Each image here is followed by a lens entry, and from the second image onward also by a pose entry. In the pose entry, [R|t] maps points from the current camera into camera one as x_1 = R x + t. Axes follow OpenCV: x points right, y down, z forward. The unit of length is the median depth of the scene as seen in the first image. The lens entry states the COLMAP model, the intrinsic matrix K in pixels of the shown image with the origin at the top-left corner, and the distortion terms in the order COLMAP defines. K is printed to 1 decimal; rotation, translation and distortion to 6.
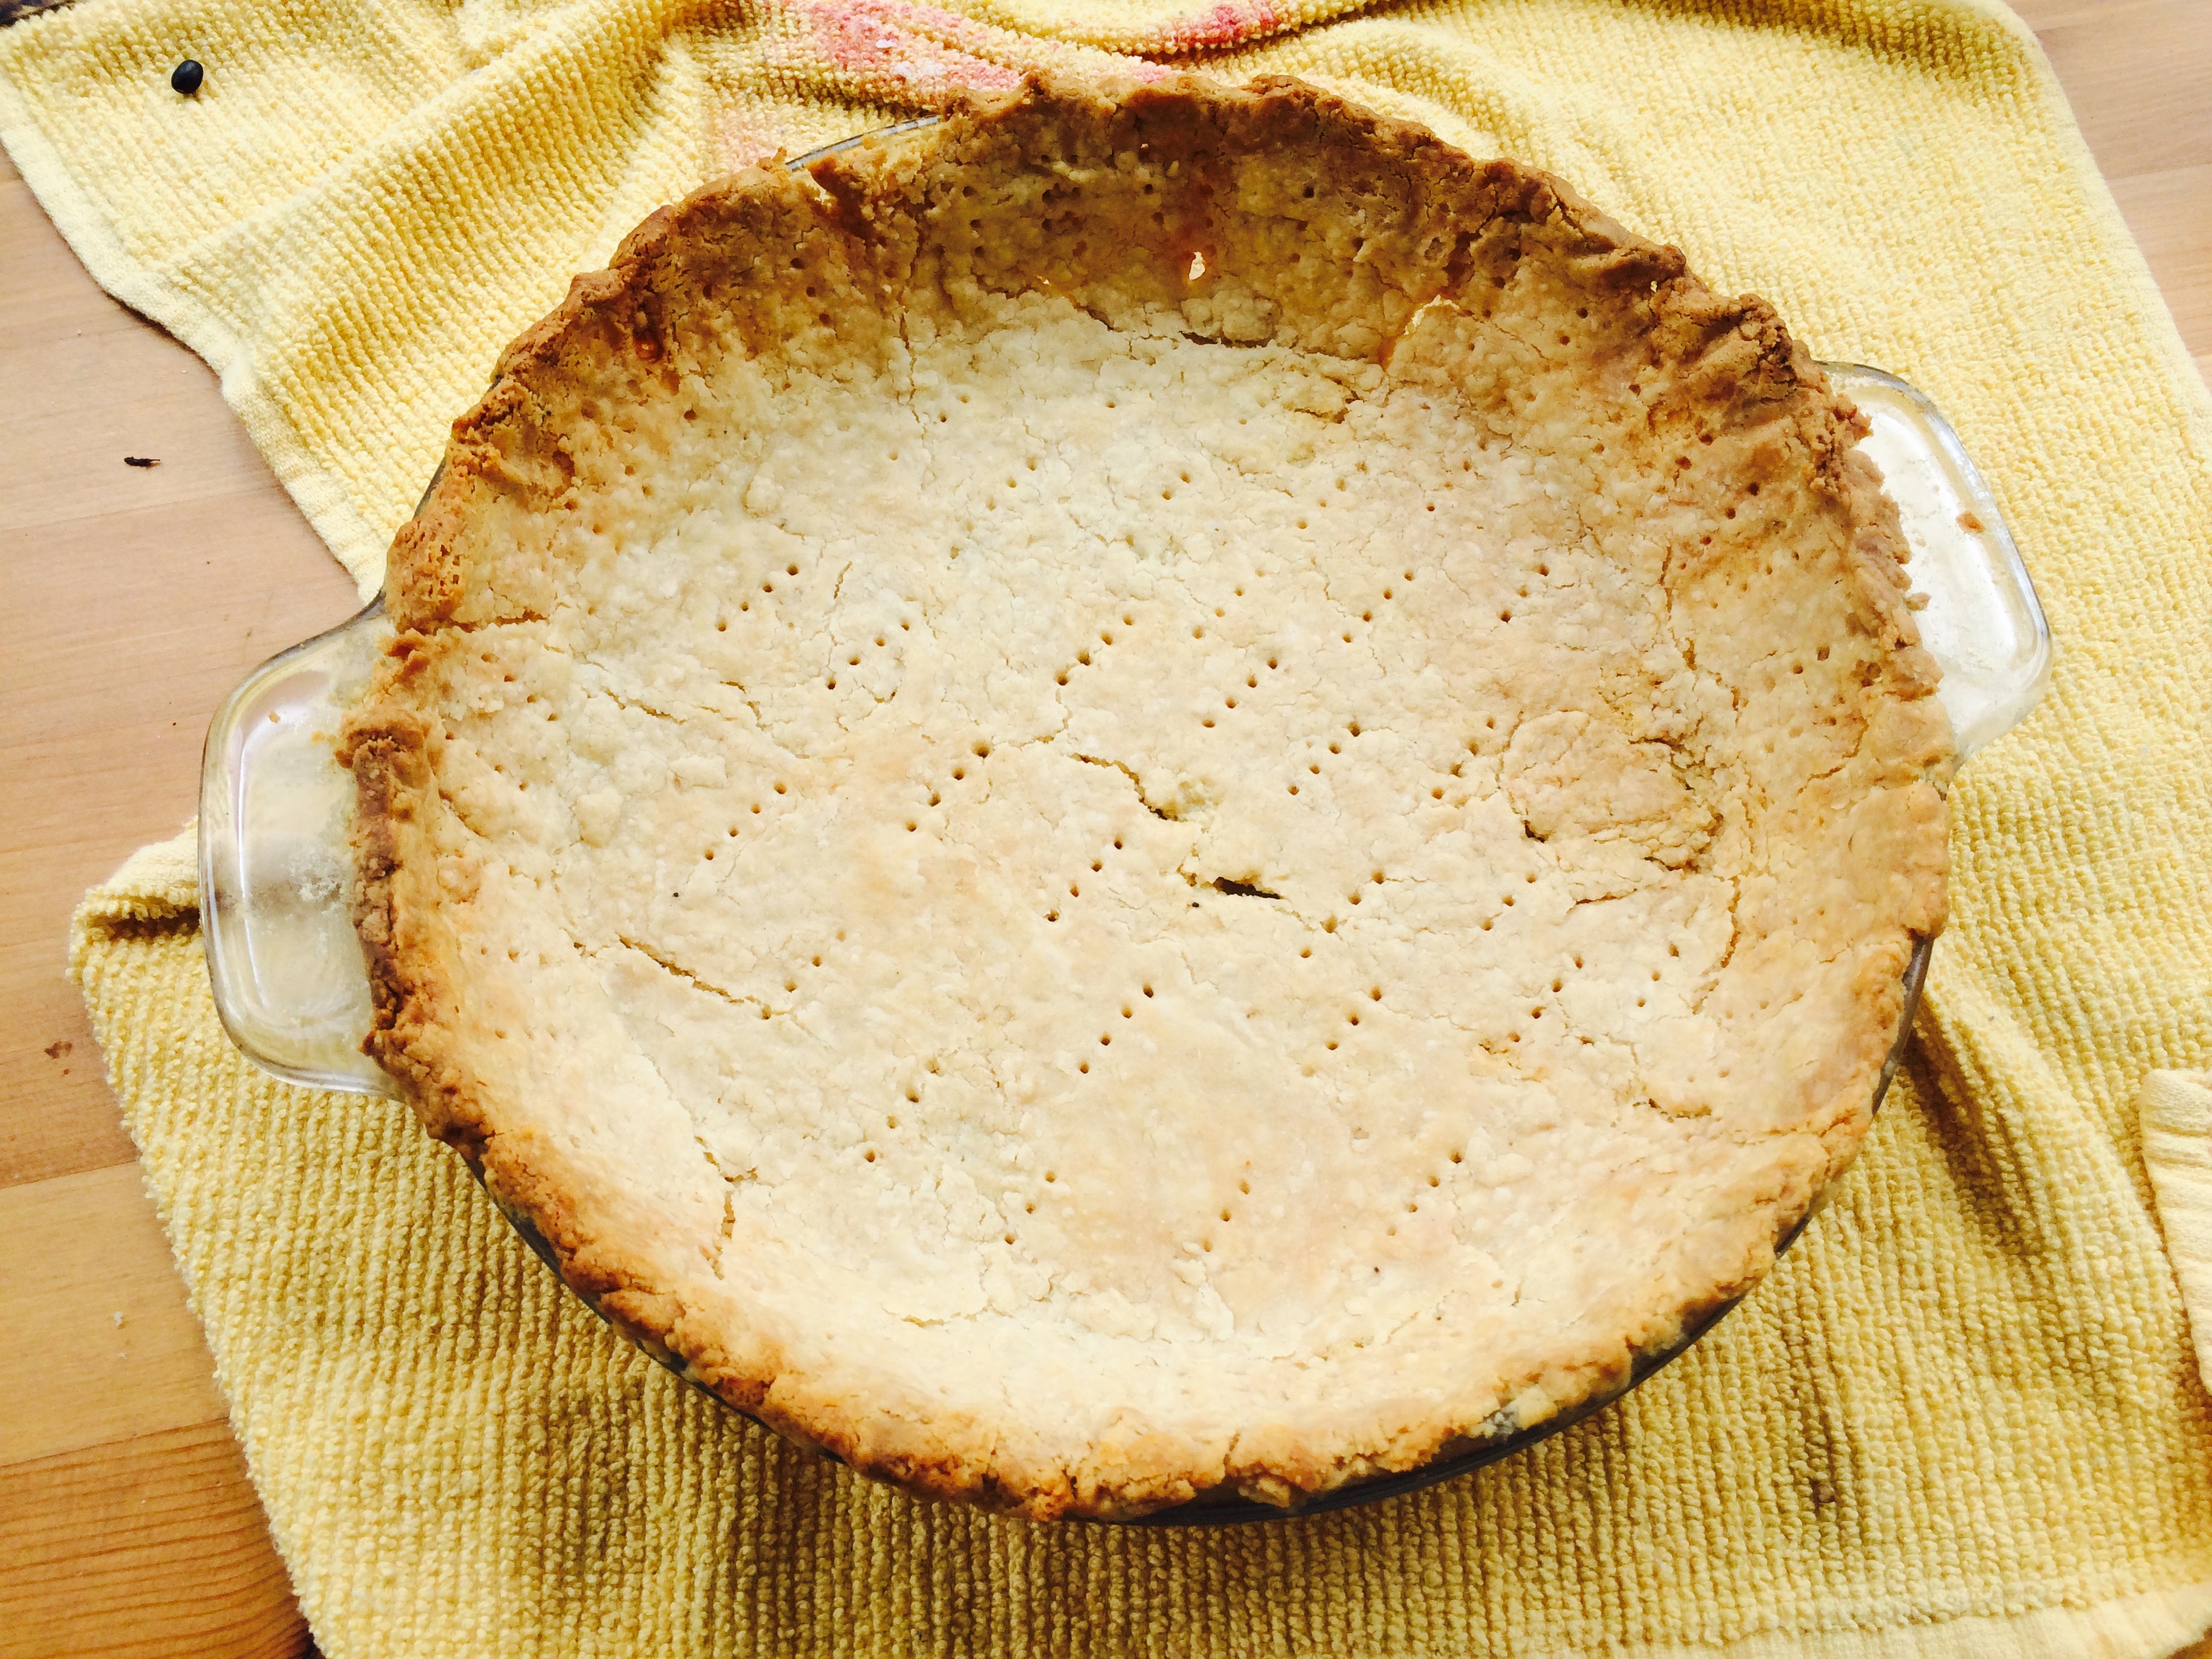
lens RADIAL K [[1853.5, 0, 1120.3], [0, 1853.5, 823.9], [0, 0, 1]] dist [0.048044, -0.002460]
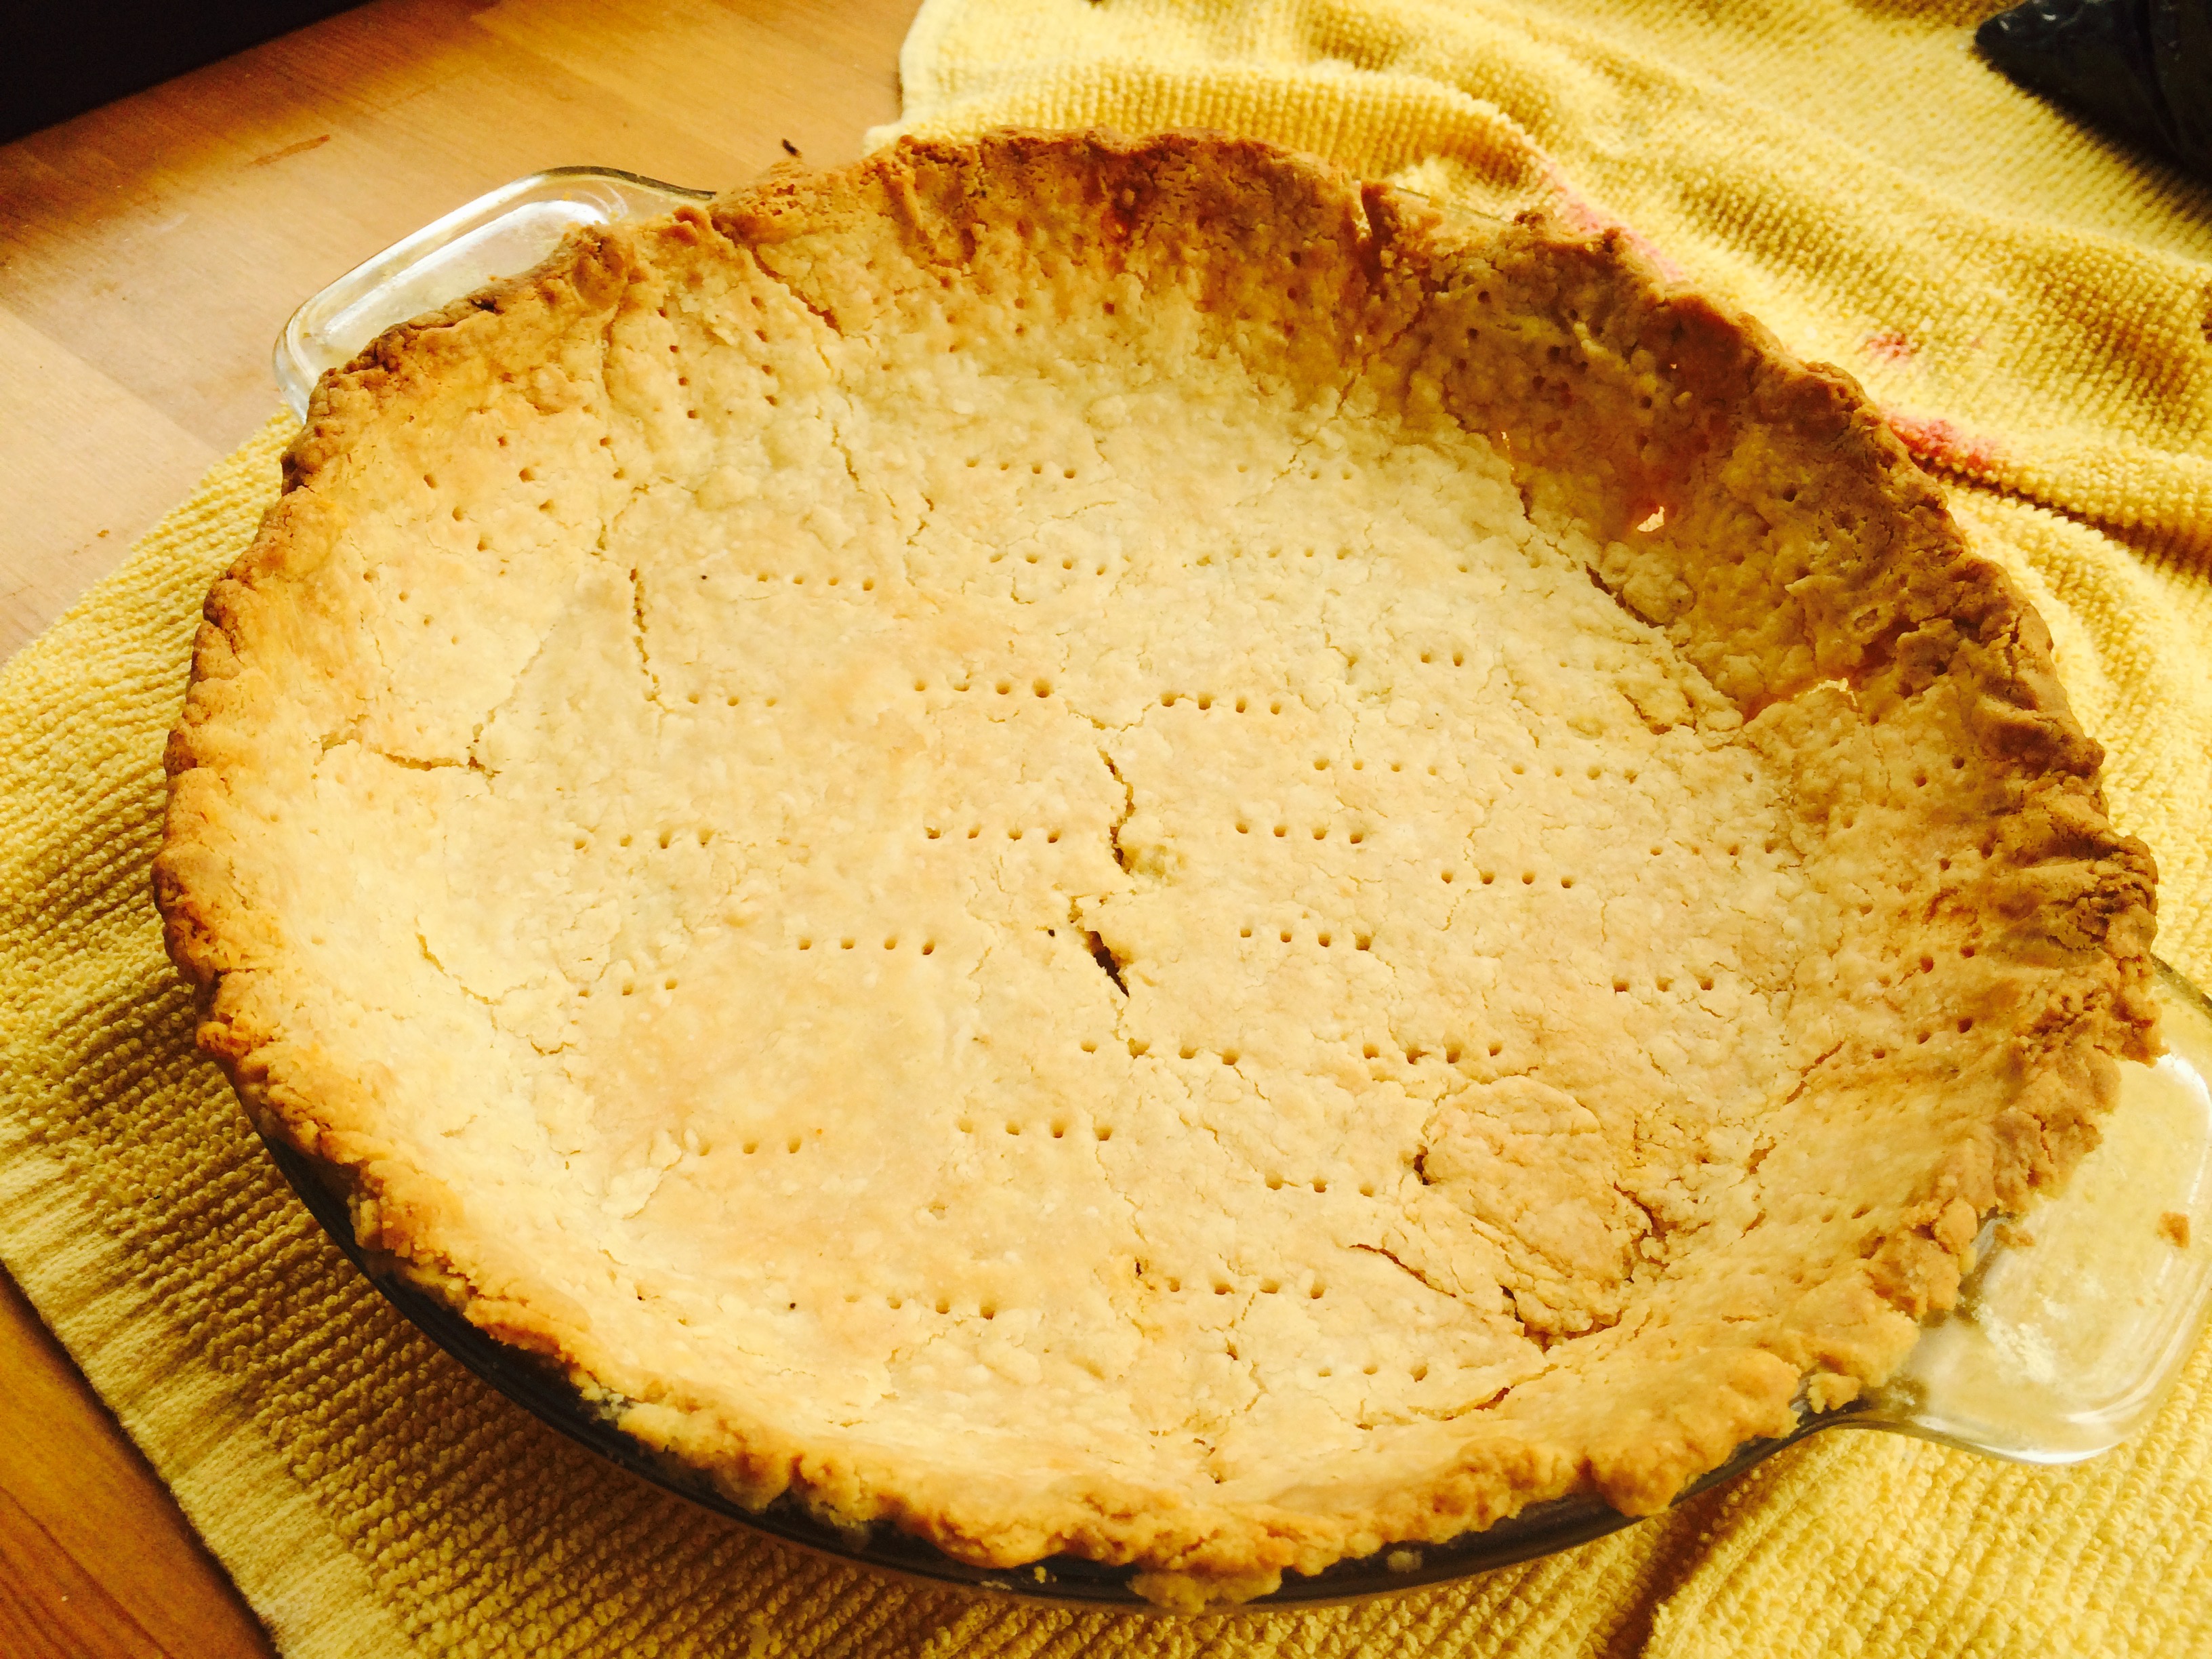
lens RADIAL K [[1881.6, 0, 1106.0], [0, 1881.6, 829.5], [0, 0, 1]] dist [0.072030, -0.120197]
pose [[0.657787, 0.601671, -0.453110, 0.410785], [-0.703407, 0.705816, -0.083915, 0.064450], [0.269323, 0.373919, 0.887496, 0.226085]]
